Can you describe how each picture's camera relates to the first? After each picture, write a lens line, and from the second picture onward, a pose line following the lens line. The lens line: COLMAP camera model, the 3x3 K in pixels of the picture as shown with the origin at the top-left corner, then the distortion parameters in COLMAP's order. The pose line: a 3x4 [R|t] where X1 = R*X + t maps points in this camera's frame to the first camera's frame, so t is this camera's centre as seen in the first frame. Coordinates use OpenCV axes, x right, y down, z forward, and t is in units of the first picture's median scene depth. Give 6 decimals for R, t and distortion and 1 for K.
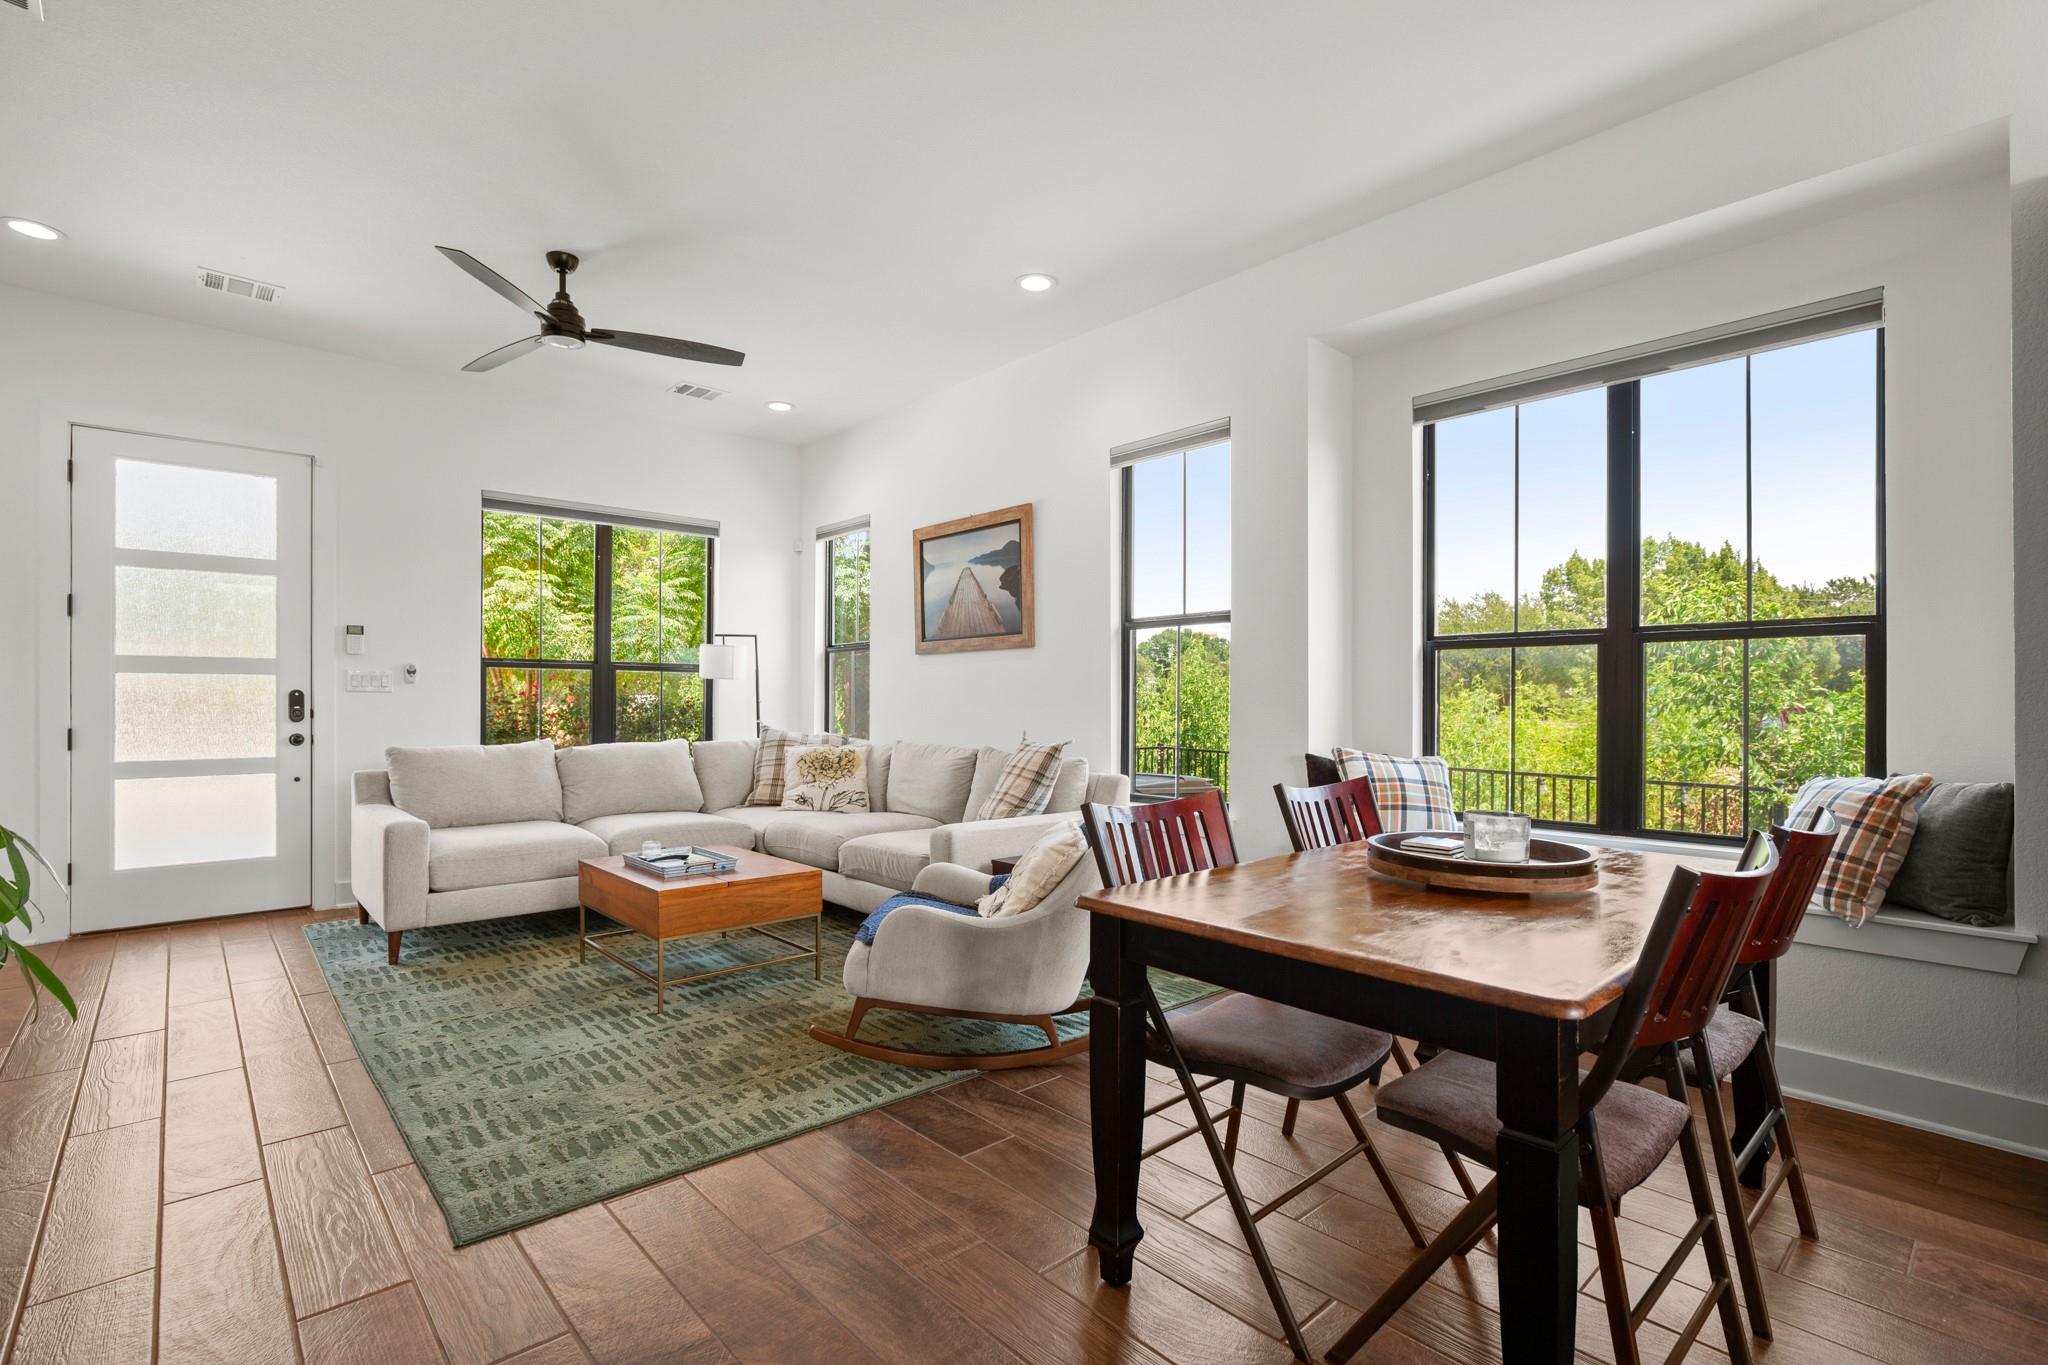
lens RADIAL K [[929.8, 0, 1028.6], [0, 929.8, 701.8], [0, 0, 1]] dist [-0.016470, 0.001671]
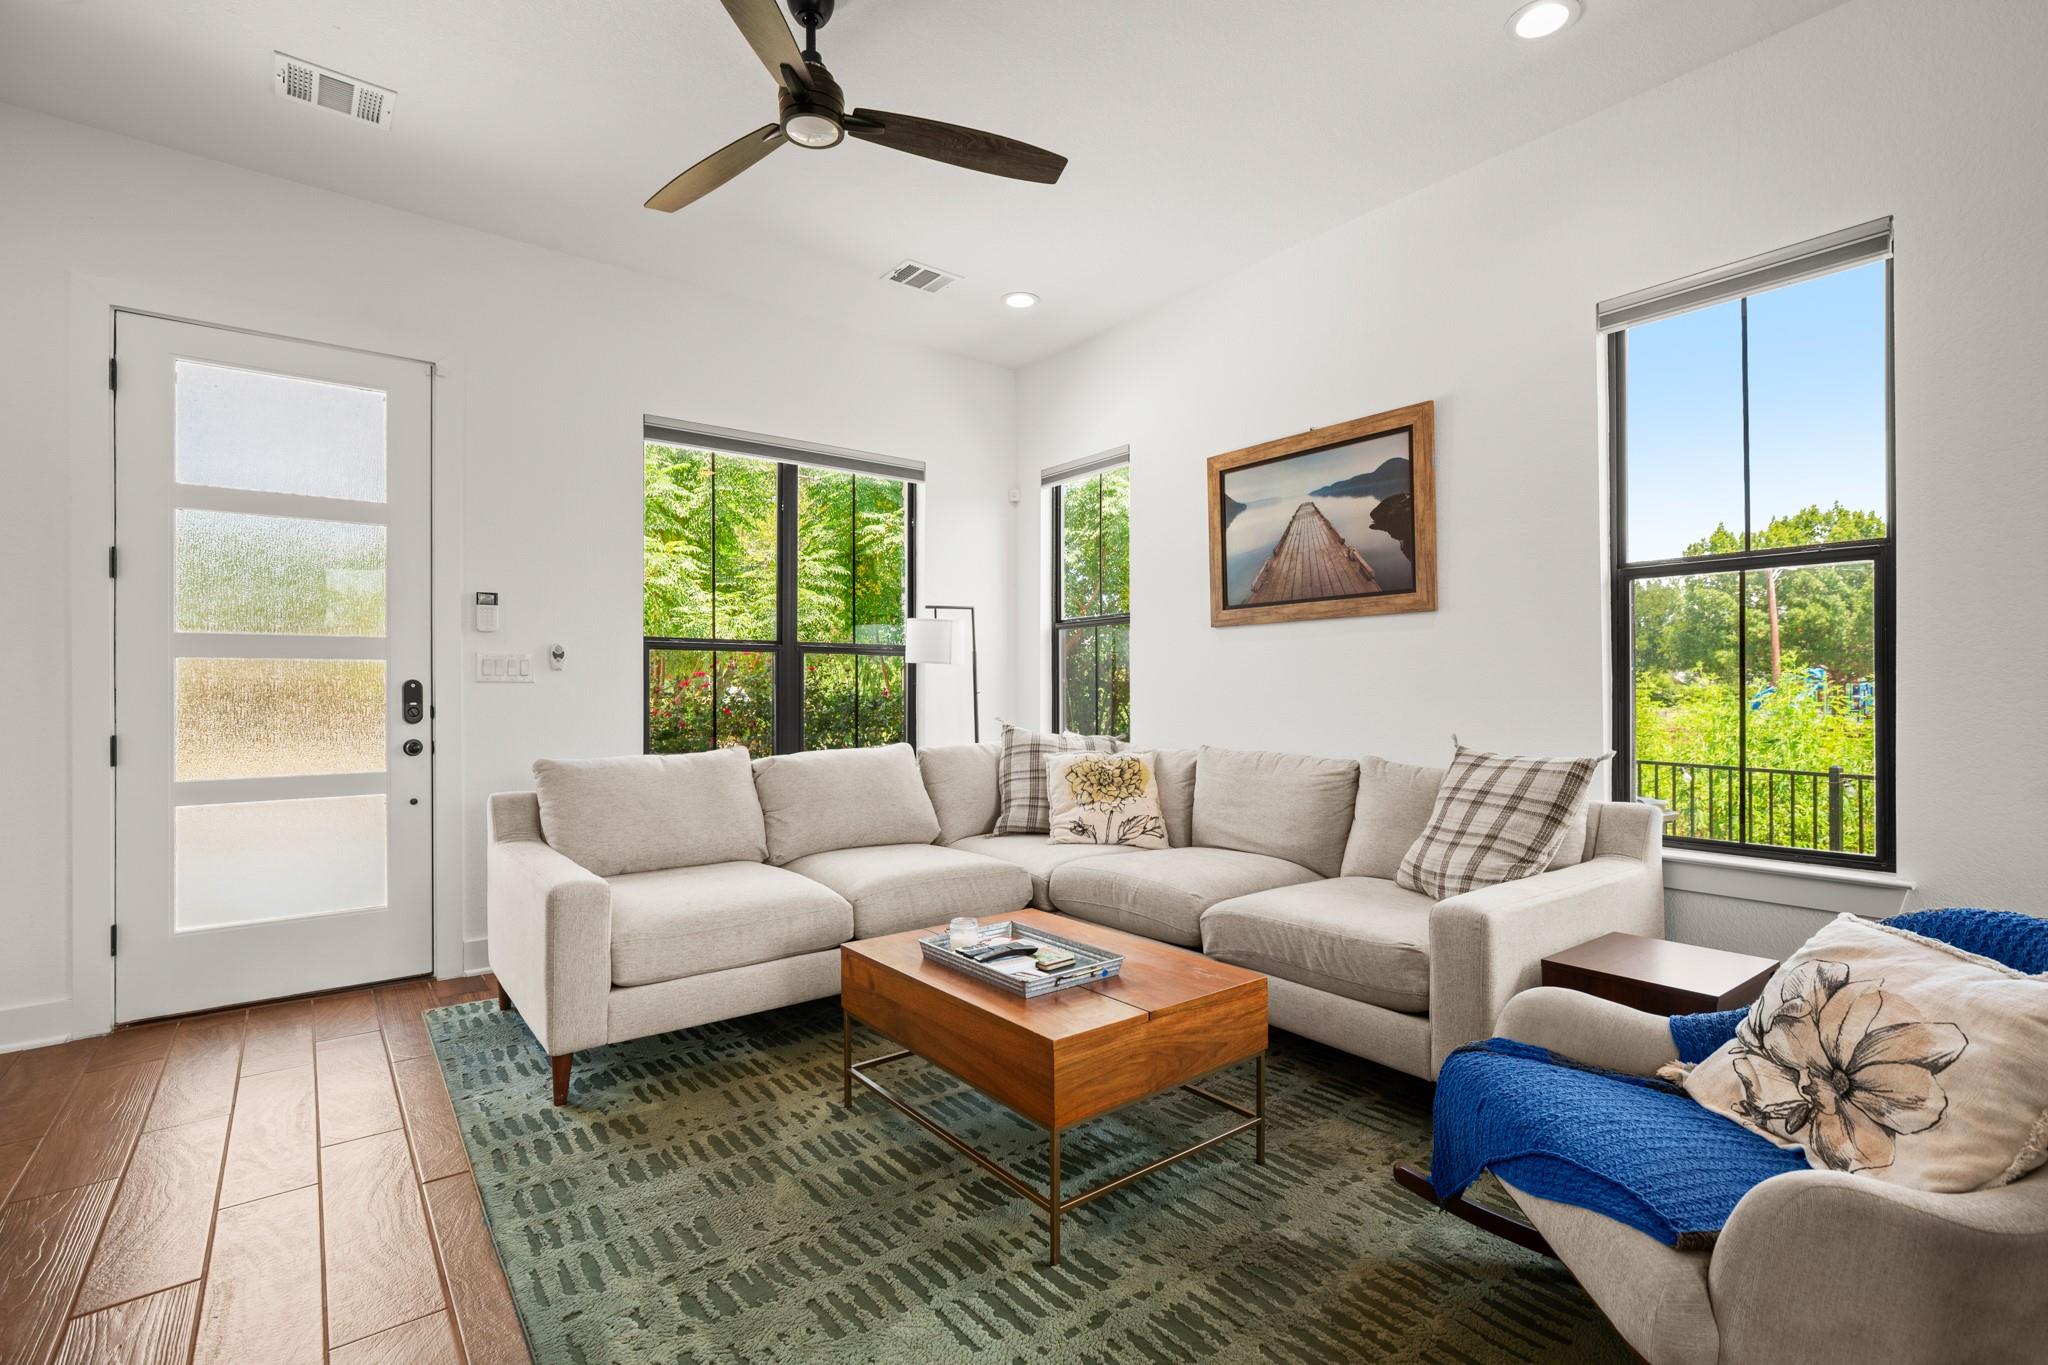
lens RADIAL K [[929.8, 0, 1027.0], [0, 929.8, 689.2], [0, 0, 1]] dist [-0.016470, 0.001671]
pose [[0.996842, -0.005300, -0.079235, -0.259230], [0.005128, 0.999984, -0.002376, -0.001222], [0.079246, 0.001963, 0.996853, 0.318060]]
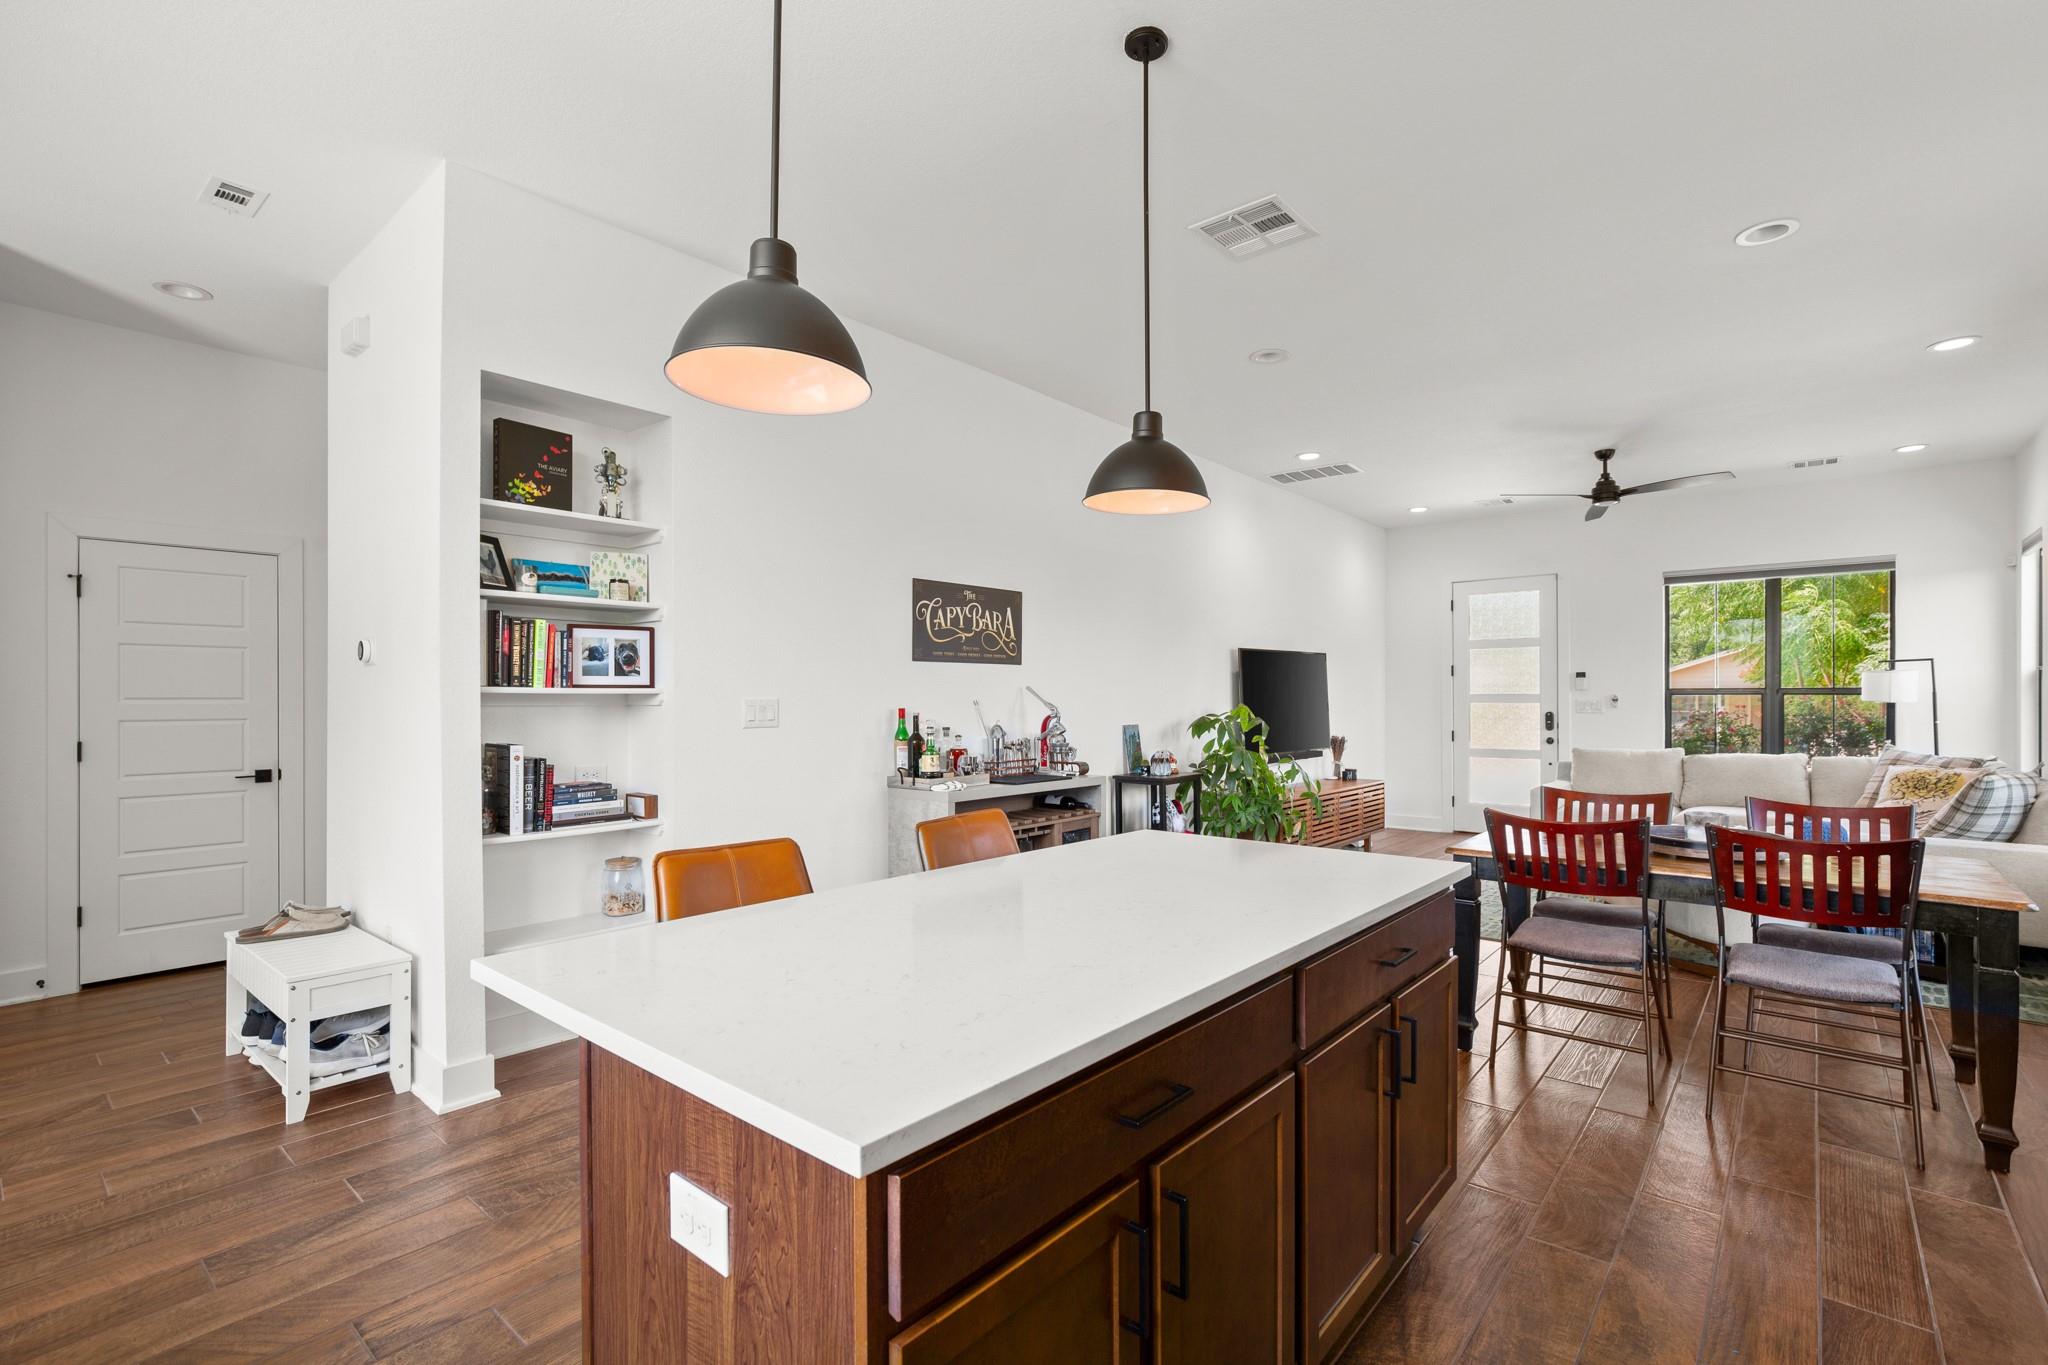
lens RADIAL K [[929.8, 0, 1037.1], [0, 929.8, 685.2], [0, 0, 1]] dist [-0.016470, 0.001671]
pose [[0.127987, -0.016497, -0.991639, 0.826039], [0.001806, 0.999864, -0.016401, -0.037385], [0.991774, 0.000308, 0.127999, -0.174102]]
